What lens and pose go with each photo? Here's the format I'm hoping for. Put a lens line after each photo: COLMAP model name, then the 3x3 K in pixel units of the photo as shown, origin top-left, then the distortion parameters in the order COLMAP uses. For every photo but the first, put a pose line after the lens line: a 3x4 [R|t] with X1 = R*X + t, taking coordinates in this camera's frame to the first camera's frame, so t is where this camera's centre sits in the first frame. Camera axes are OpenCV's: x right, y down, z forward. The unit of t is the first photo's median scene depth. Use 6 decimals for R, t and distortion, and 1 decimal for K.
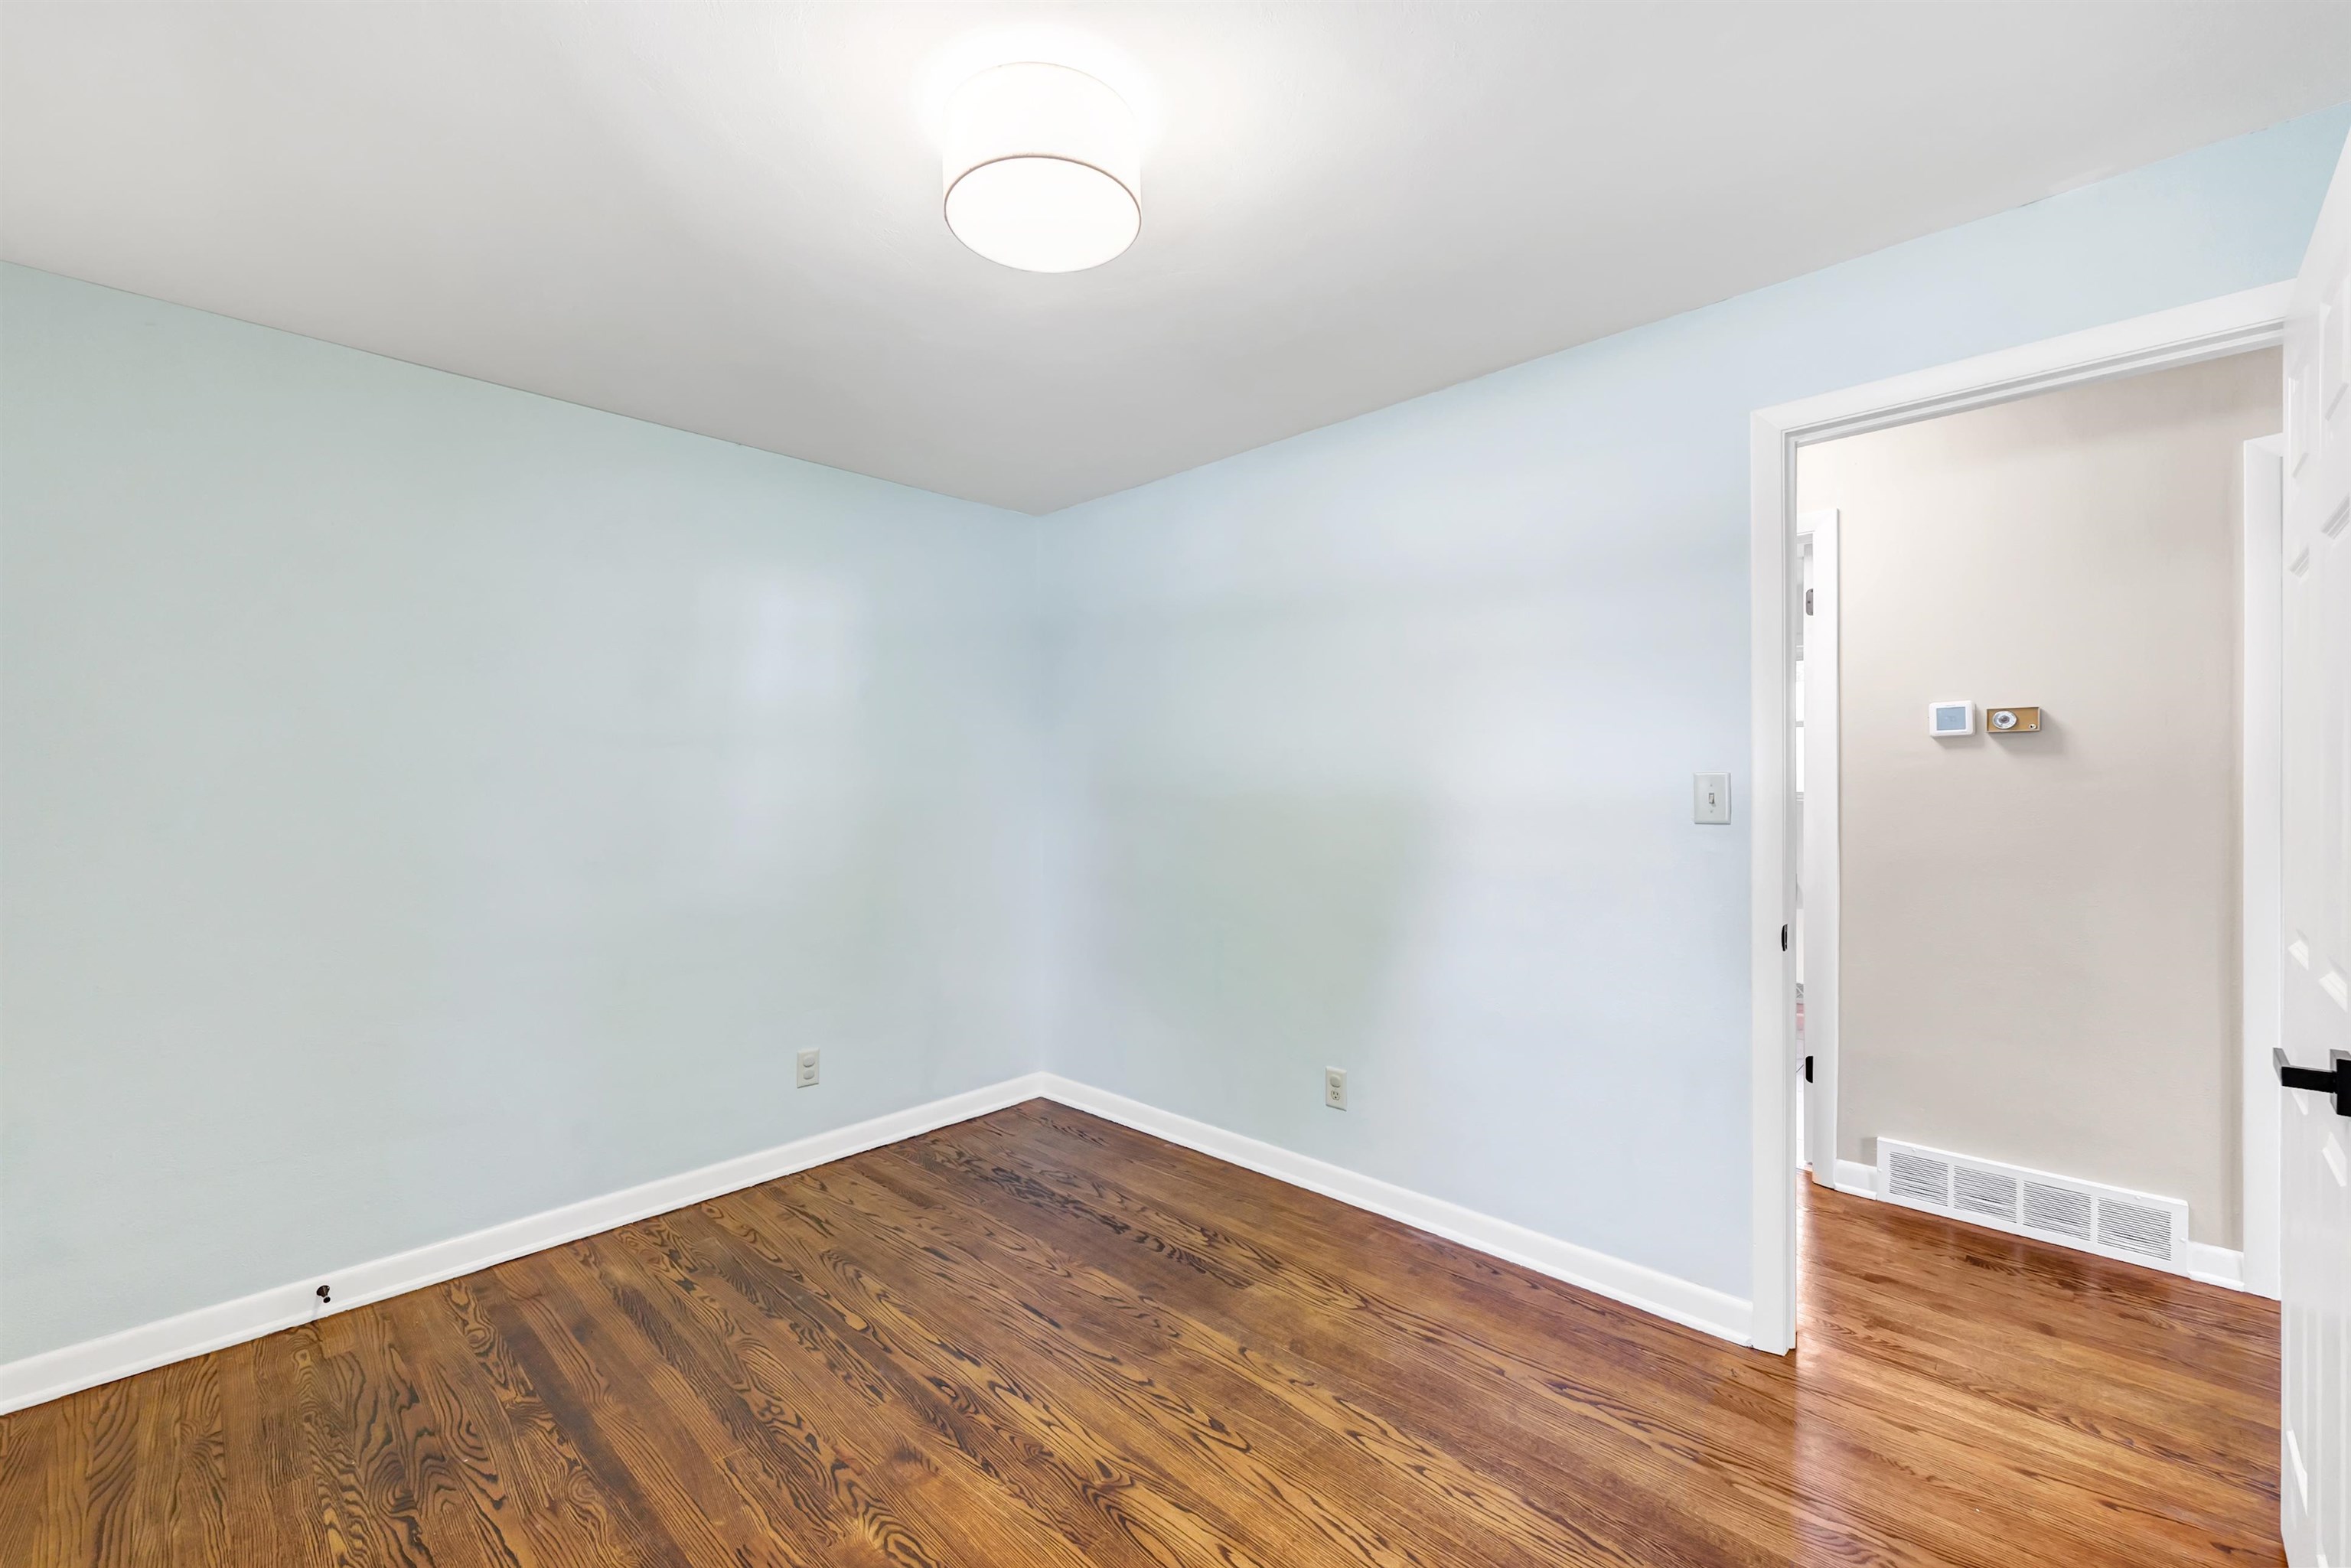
lens RADIAL K [[943.8, 0, 1177.5], [0, 943.8, 776.6], [0, 0, 1]] dist [-0.004547, 0.000701]
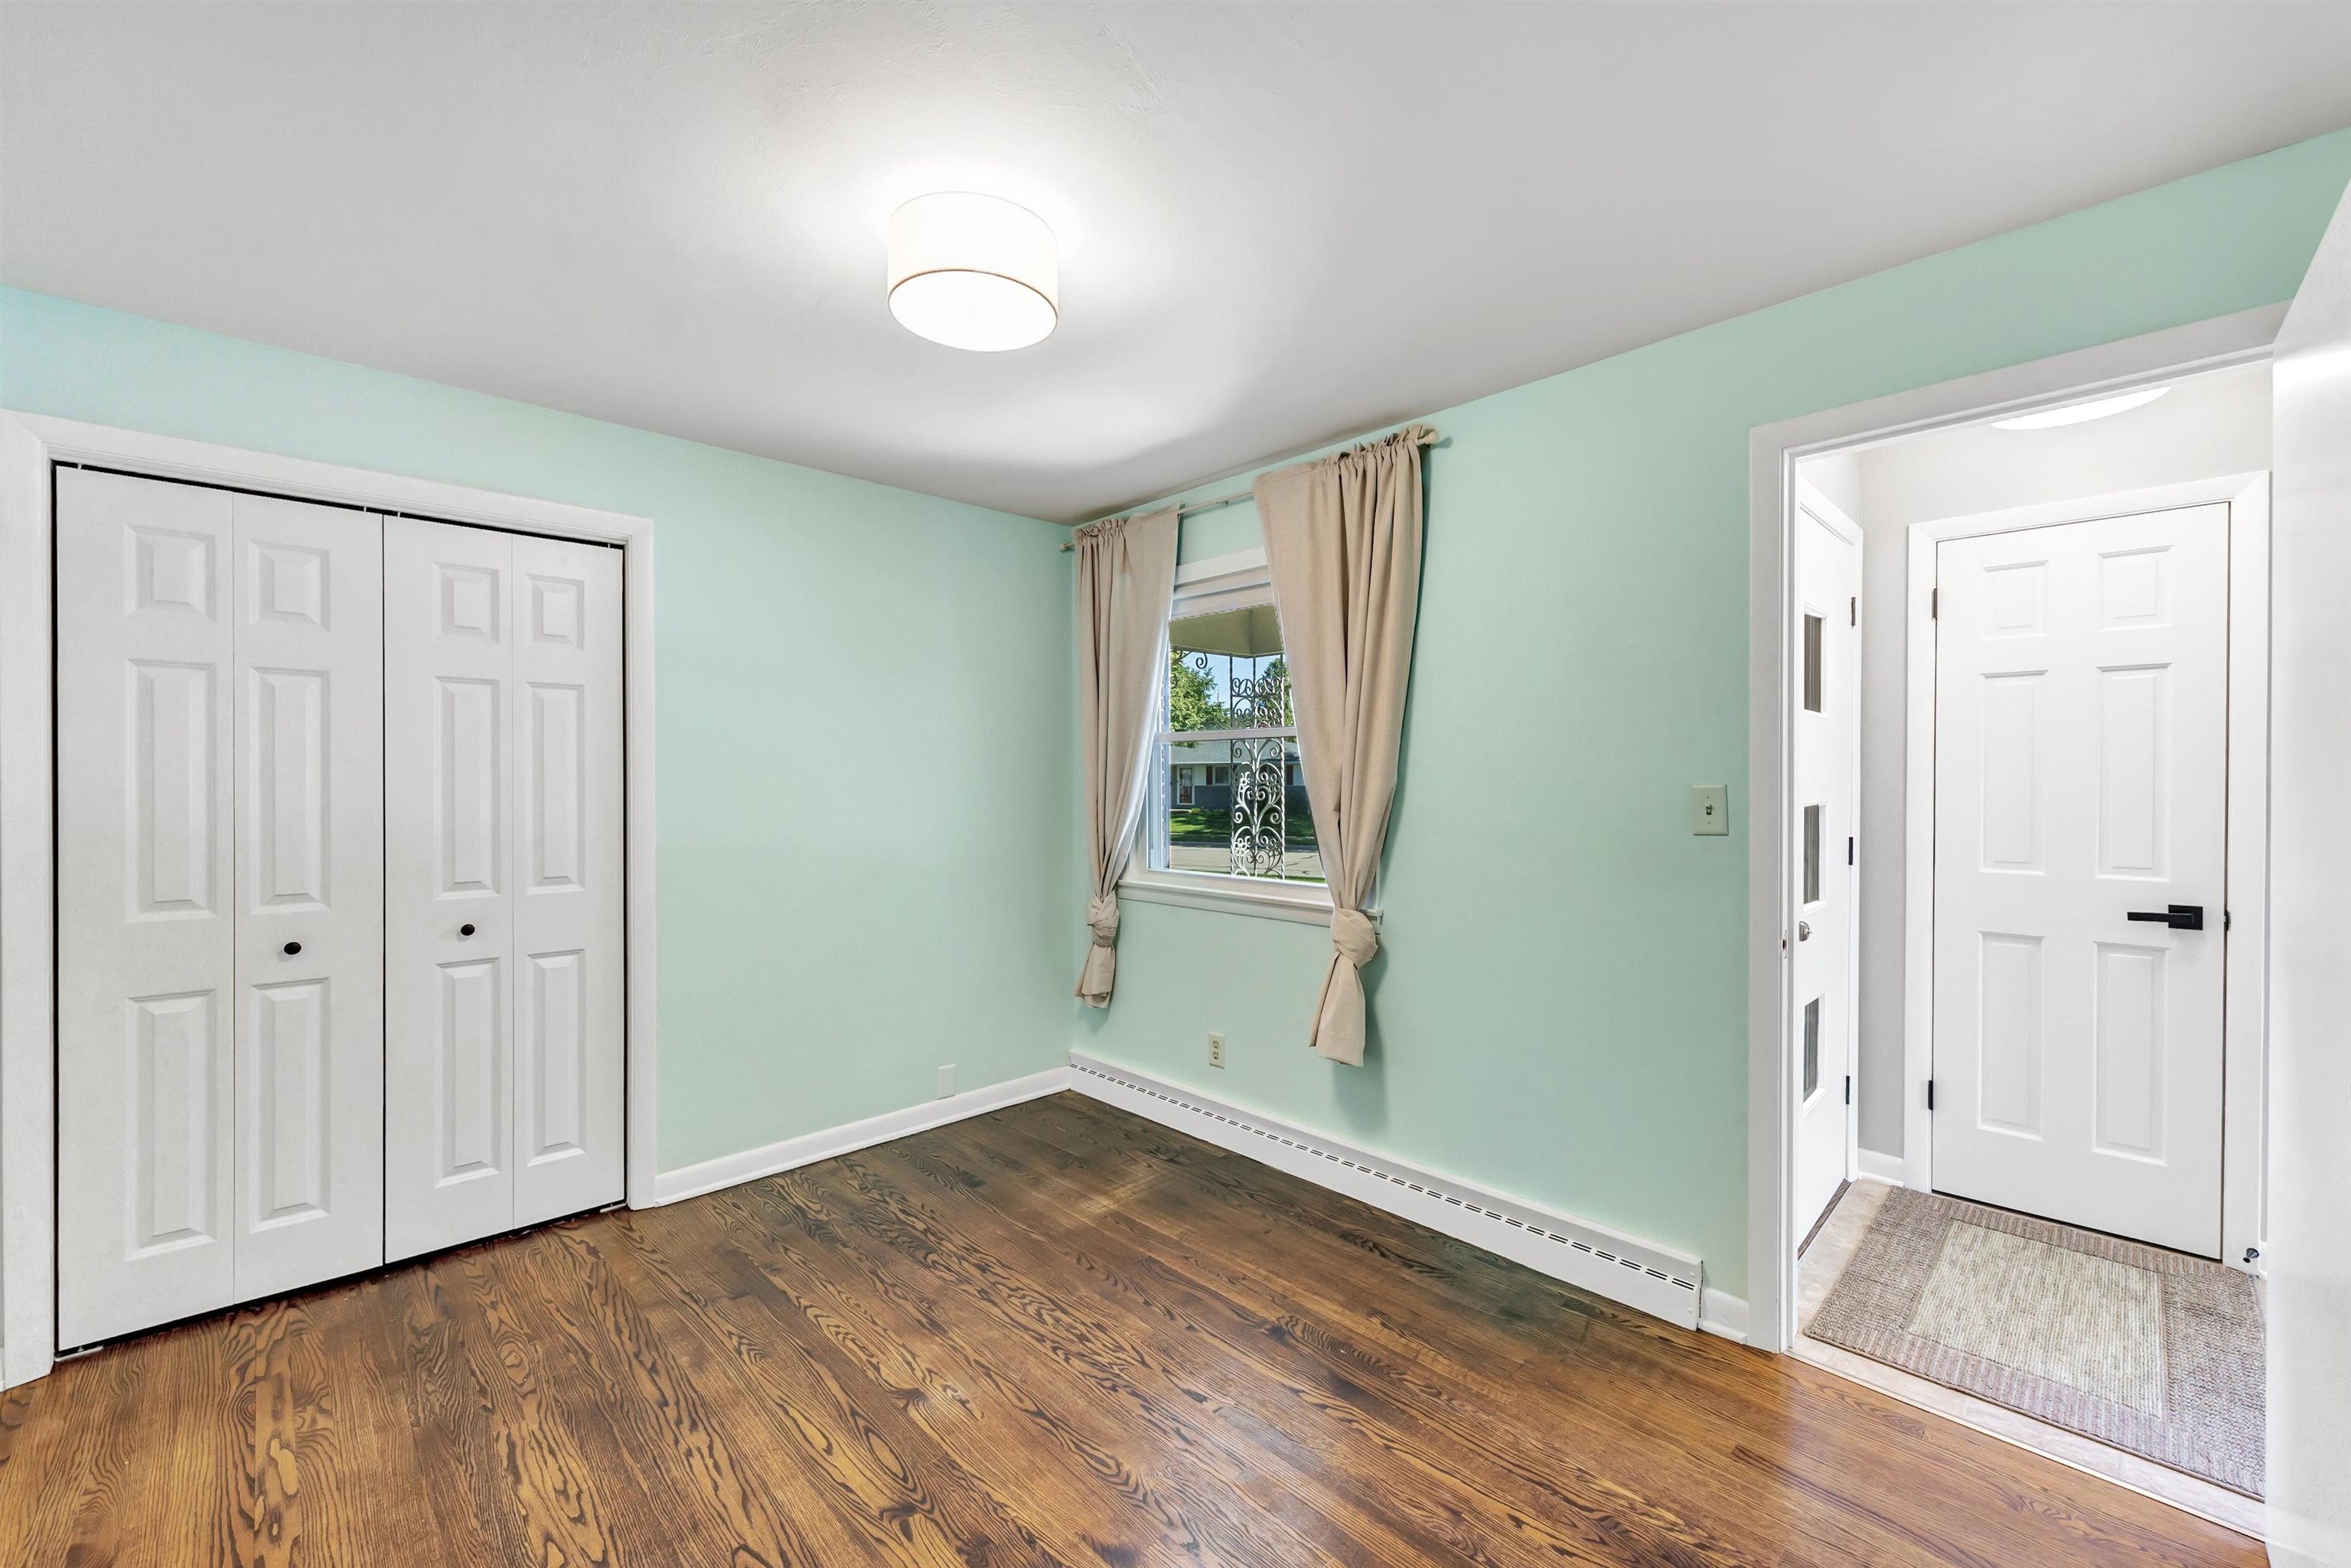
lens RADIAL K [[943.8, 0, 1173.7], [0, 943.8, 779.6], [0, 0, 1]] dist [-0.004547, 0.000701]
pose [[-0.999094, 0.001736, 0.042518, -0.402447], [0.002110, 0.999959, 0.008755, -0.018718], [-0.042501, 0.008837, -0.999057, 2.002828]]
